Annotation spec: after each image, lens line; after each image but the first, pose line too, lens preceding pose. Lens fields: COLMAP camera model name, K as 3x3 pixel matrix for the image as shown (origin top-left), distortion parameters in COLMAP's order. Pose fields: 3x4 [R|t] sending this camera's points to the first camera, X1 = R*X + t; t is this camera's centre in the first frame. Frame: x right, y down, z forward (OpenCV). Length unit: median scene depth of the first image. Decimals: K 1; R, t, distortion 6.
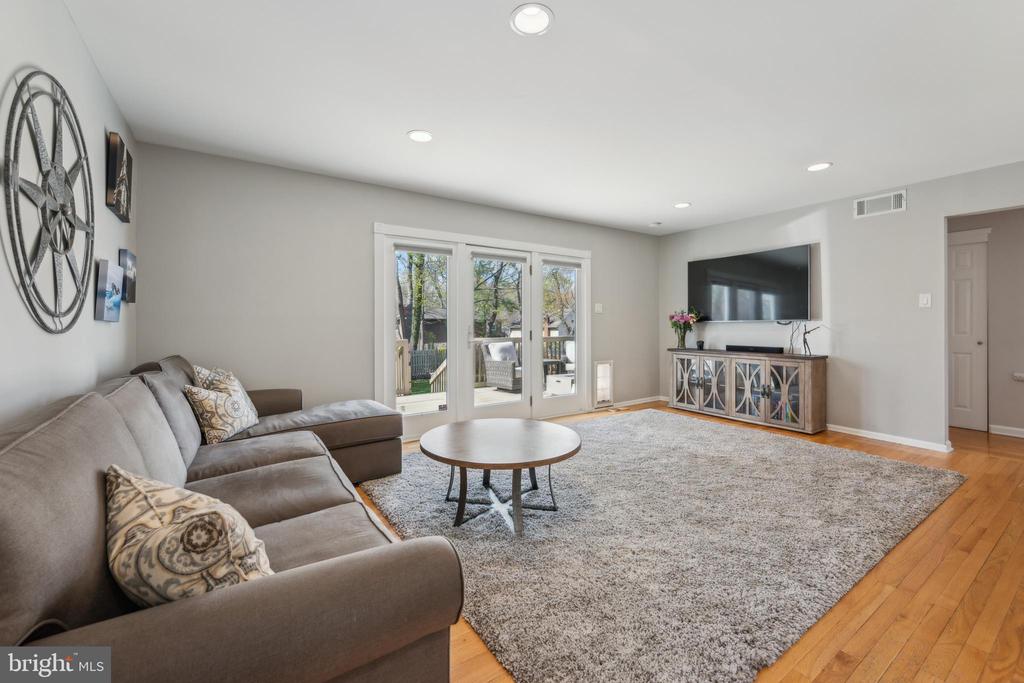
lens RADIAL K [[416.0, 0, 514.6], [0, 416.0, 318.6], [0, 0, 1]] dist [0.002376, -0.000486]
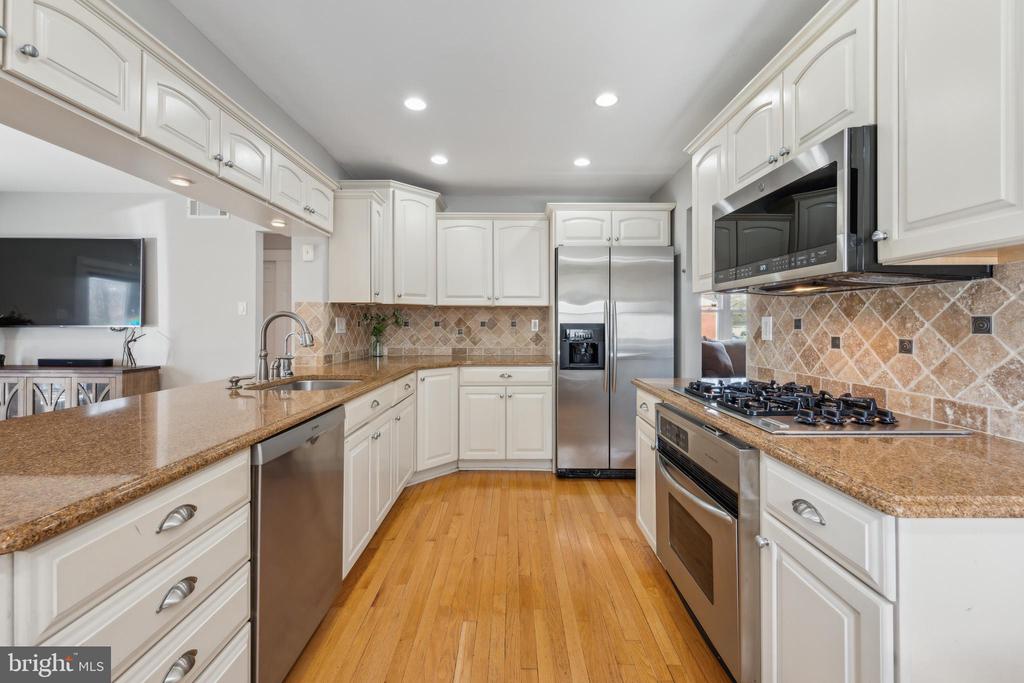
lens RADIAL K [[416.0, 0, 515.0], [0, 416.0, 319.7], [0, 0, 1]] dist [0.002376, -0.000486]
pose [[0.550078, 0.013807, 0.834999, 0.425705], [-0.018275, 0.999823, -0.004494, -0.020199], [-0.834913, -0.012787, 0.550233, -0.125512]]
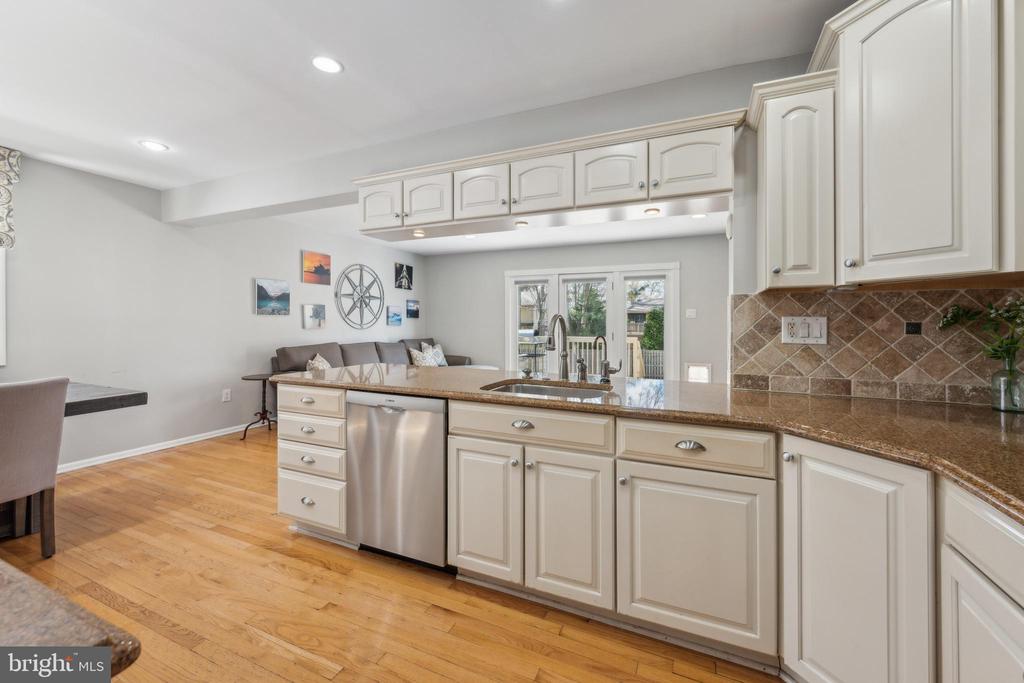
lens RADIAL K [[416.0, 0, 515.1], [0, 416.0, 319.4], [0, 0, 1]] dist [0.002376, -0.000486]
pose [[0.529015, -0.002081, -0.848610, 1.087819], [0.009365, 0.999950, 0.003386, -0.022539], [0.848561, -0.009738, 0.529009, 0.066480]]
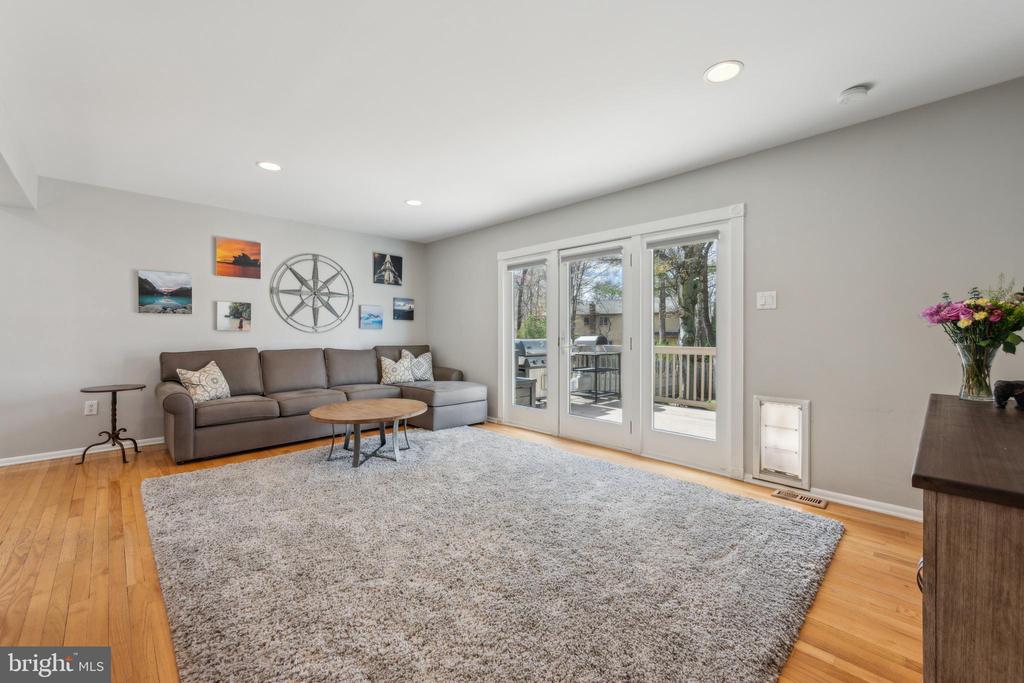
lens RADIAL K [[416.0, 0, 514.2], [0, 416.0, 332.5], [0, 0, 1]] dist [0.002376, -0.000486]
pose [[0.181659, 0.002862, -0.983357, 0.854030], [0.014864, 0.999874, 0.005656, 0.012184], [0.983249, -0.015644, 0.181594, 0.716496]]
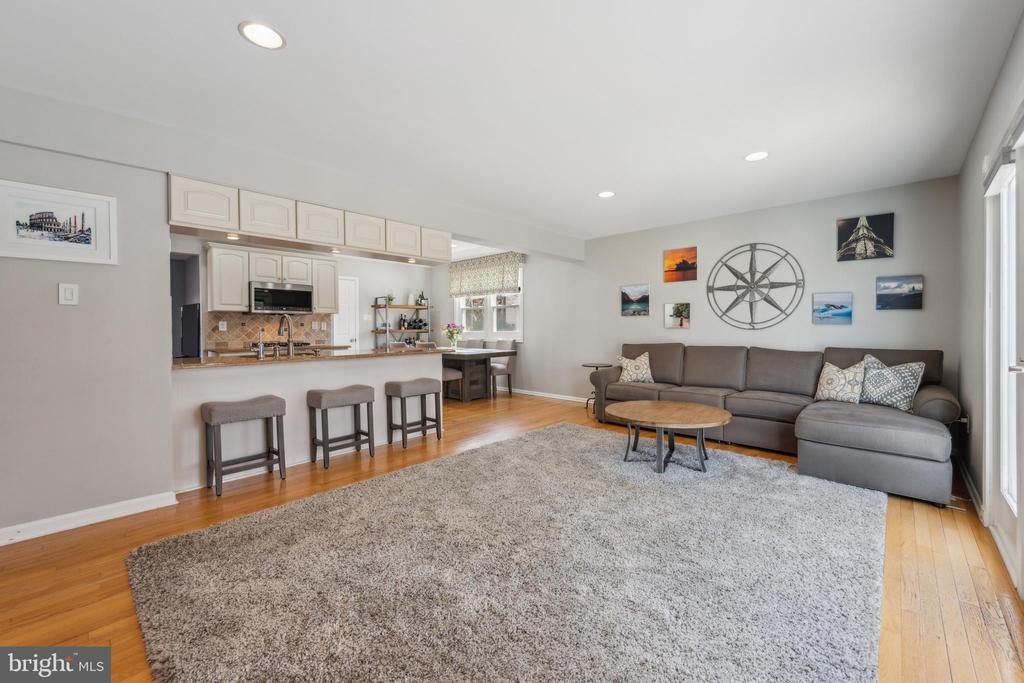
lens RADIAL K [[416.0, 0, 515.5], [0, 416.0, 326.3], [0, 0, 1]] dist [0.002376, -0.000486]
pose [[-0.975073, 0.005561, -0.221814, 0.426296], [0.010748, 0.999696, -0.022185, 0.020009], [0.221624, -0.024016, -0.974836, 1.288805]]
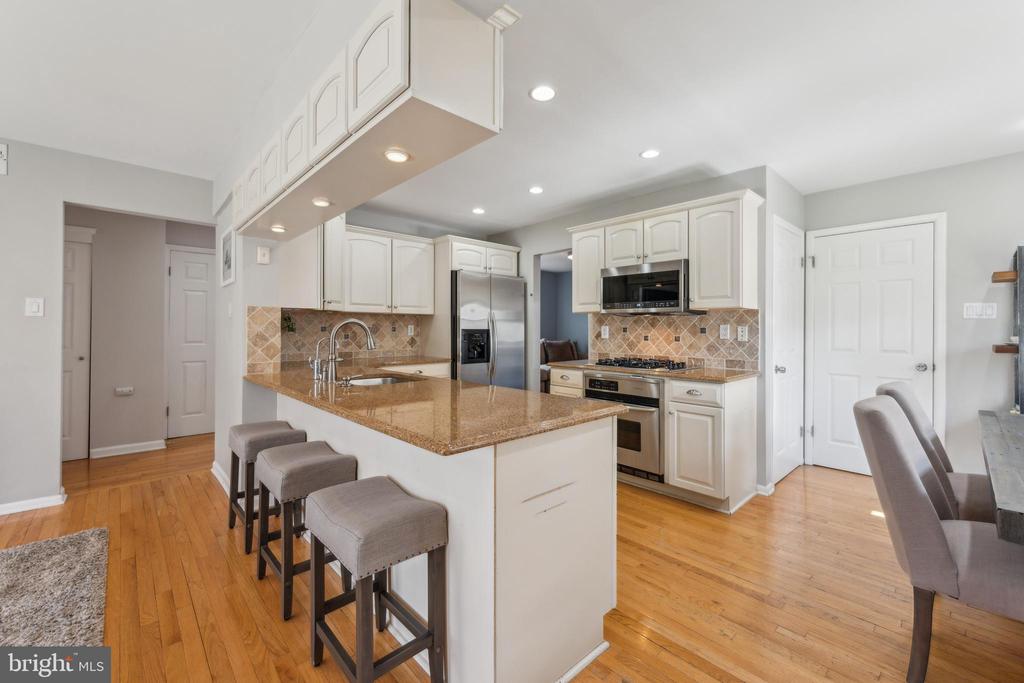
lens RADIAL K [[416.0, 0, 524.4], [0, 416.0, 330.9], [0, 0, 1]] dist [0.002376, -0.000486]
pose [[-0.173569, -0.001868, 0.984820, 0.097441], [-0.019241, 0.999814, -0.001495, -0.015253], [-0.984634, -0.019209, -0.173572, 0.240847]]
